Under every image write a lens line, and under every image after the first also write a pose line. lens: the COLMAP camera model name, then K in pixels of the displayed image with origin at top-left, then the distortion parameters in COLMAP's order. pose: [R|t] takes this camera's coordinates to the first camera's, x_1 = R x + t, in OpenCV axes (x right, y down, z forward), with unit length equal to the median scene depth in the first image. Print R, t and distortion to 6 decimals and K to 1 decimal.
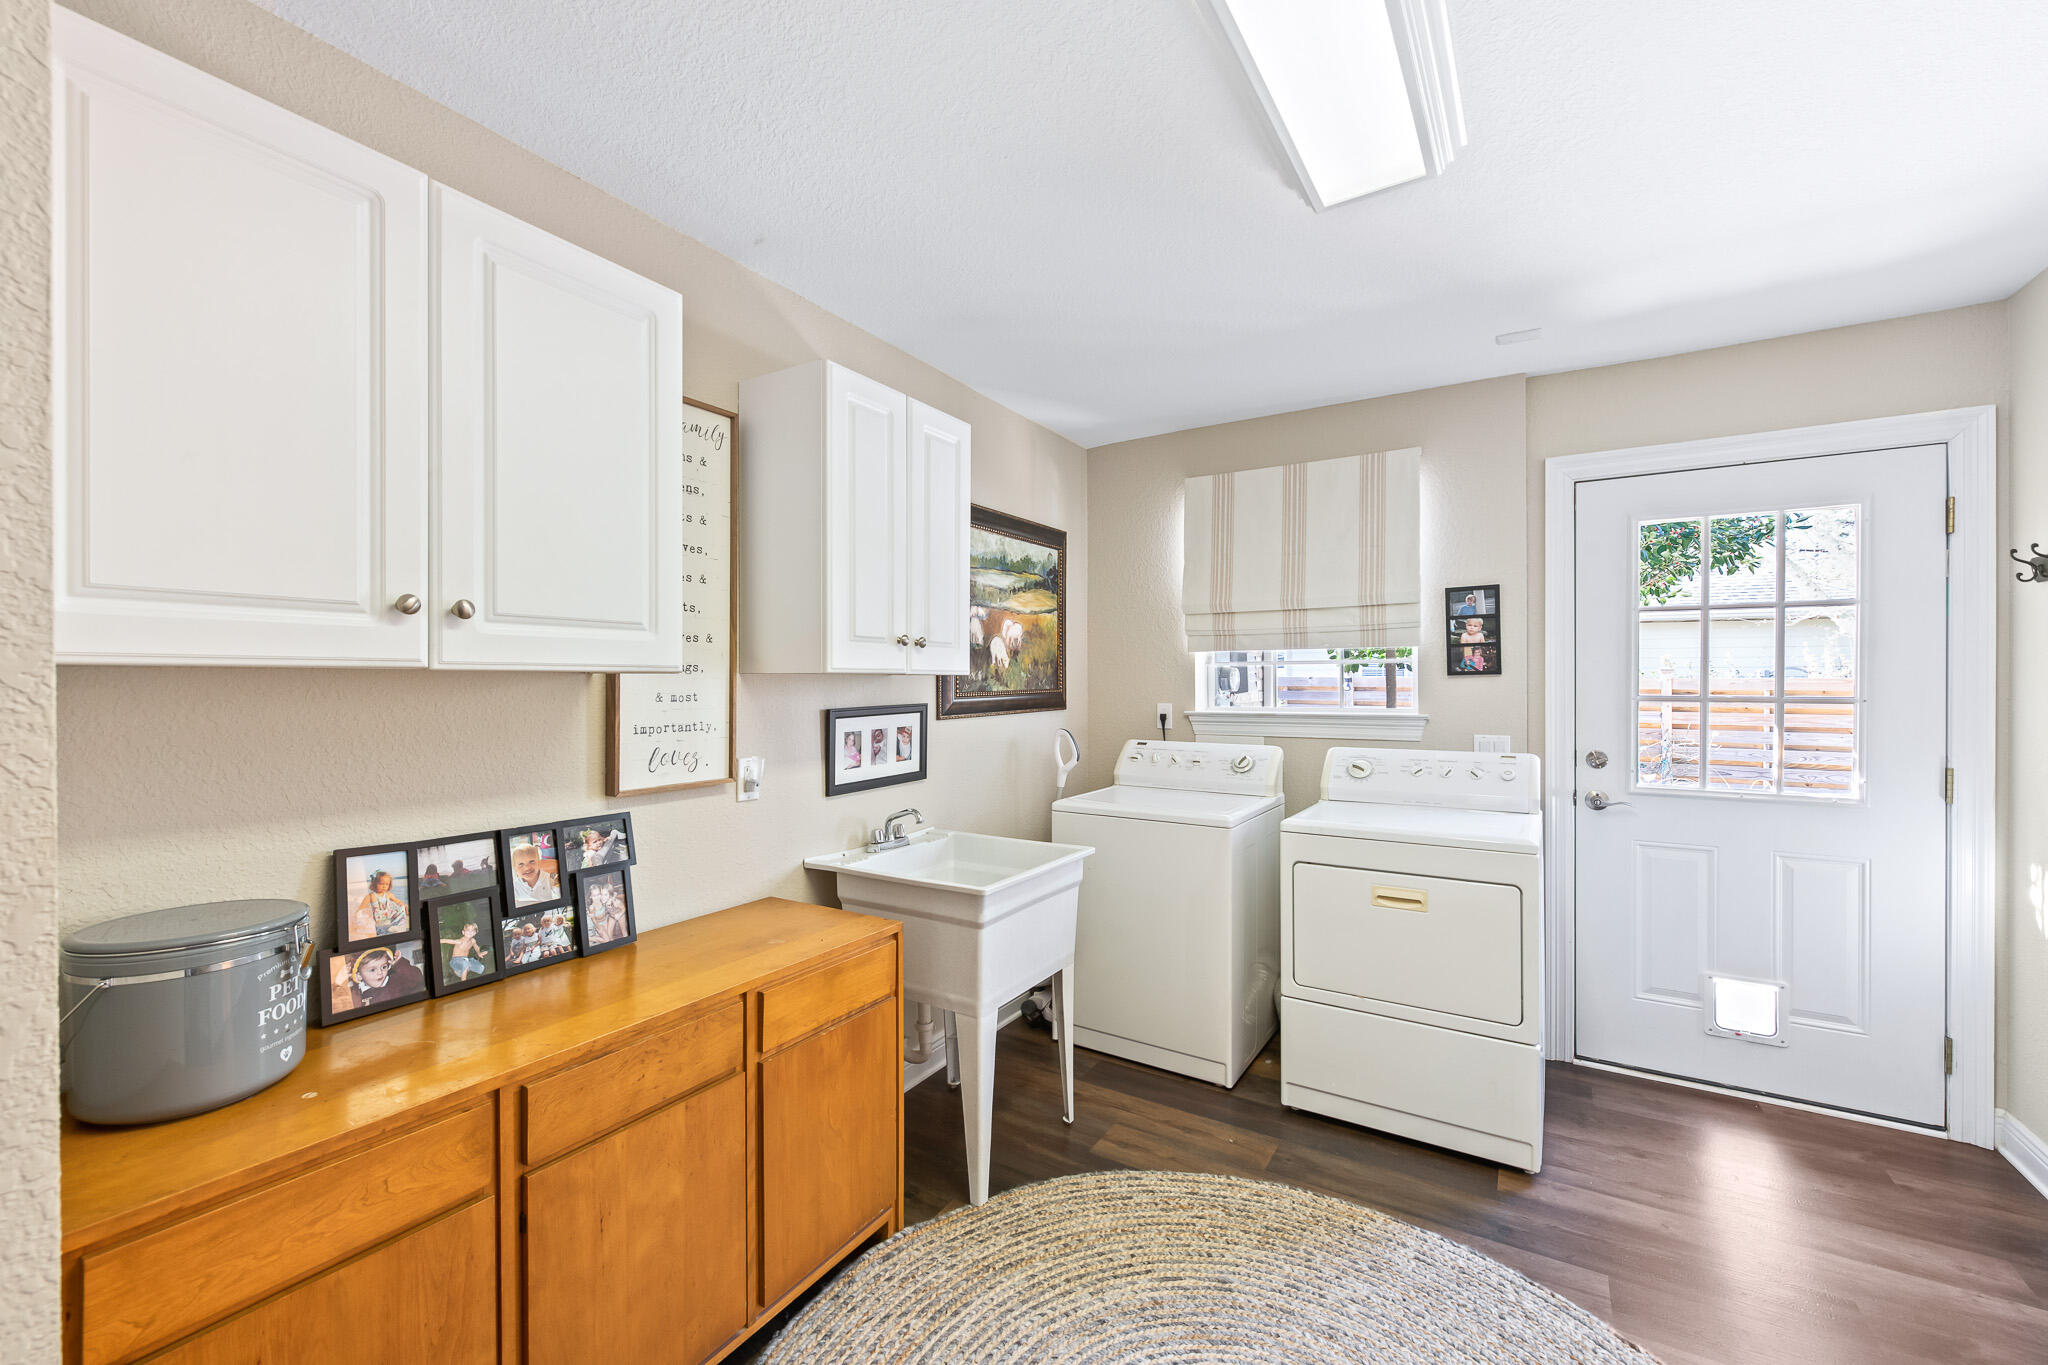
lens RADIAL K [[833.7, 0, 1017.4], [0, 833.7, 680.4], [0, 0, 1]] dist [-0.003547, -0.001677]
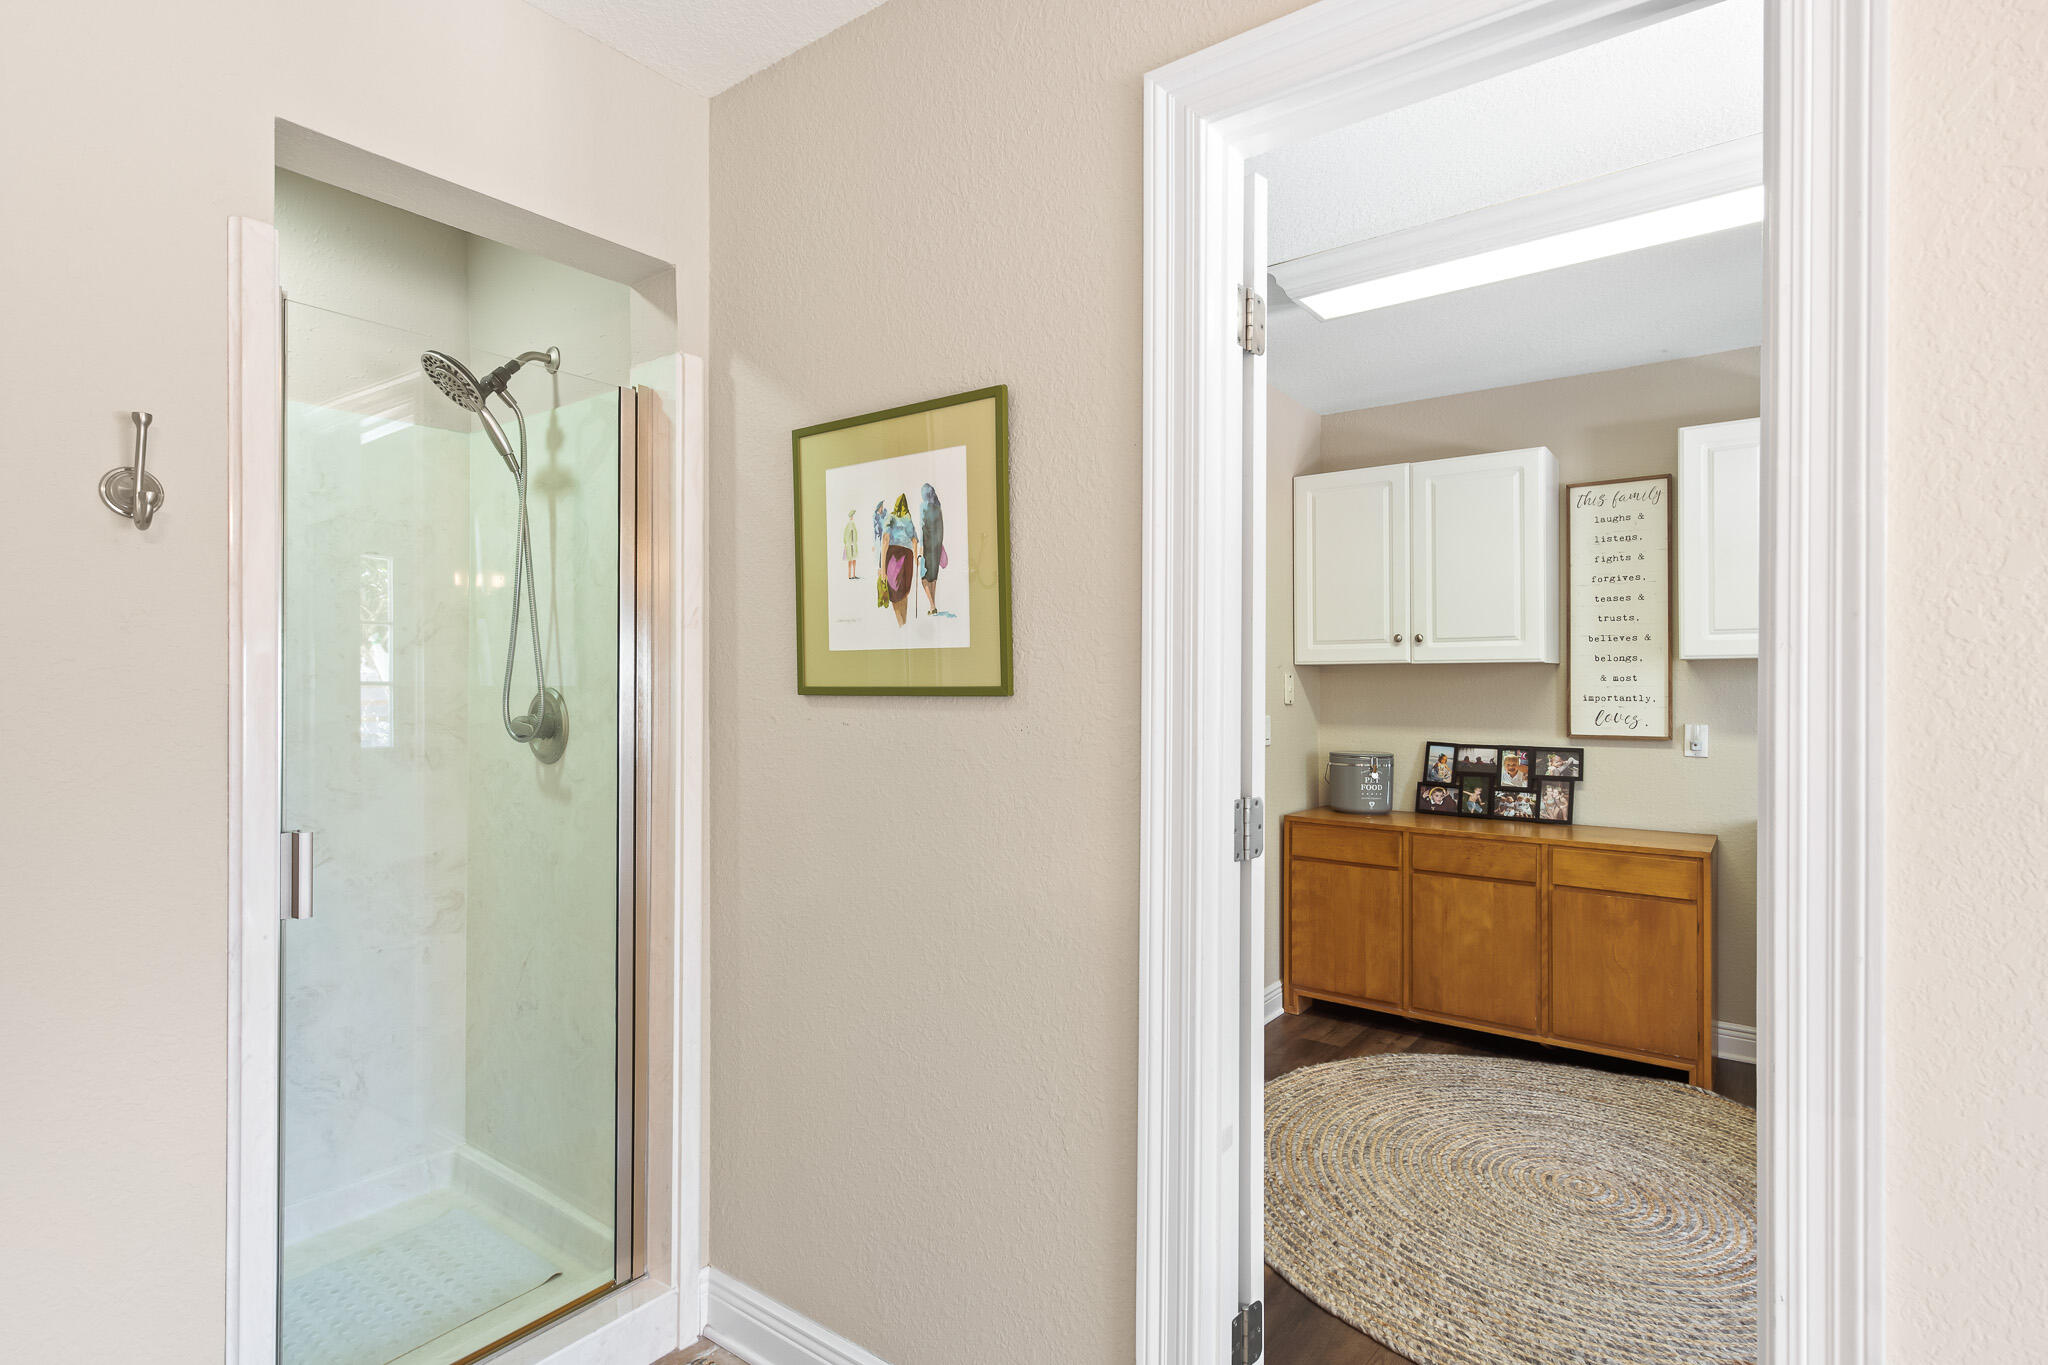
lens RADIAL K [[1045.0, 0, 1024.9], [0, 1045.0, 685.1], [0, 0, 1]] dist [0.008748, -0.004728]
pose [[-0.084469, -0.000799, -0.996426, 1.871411], [0.002586, 0.999996, -0.001021, 0.037924], [0.996423, -0.002663, -0.084467, 0.100159]]
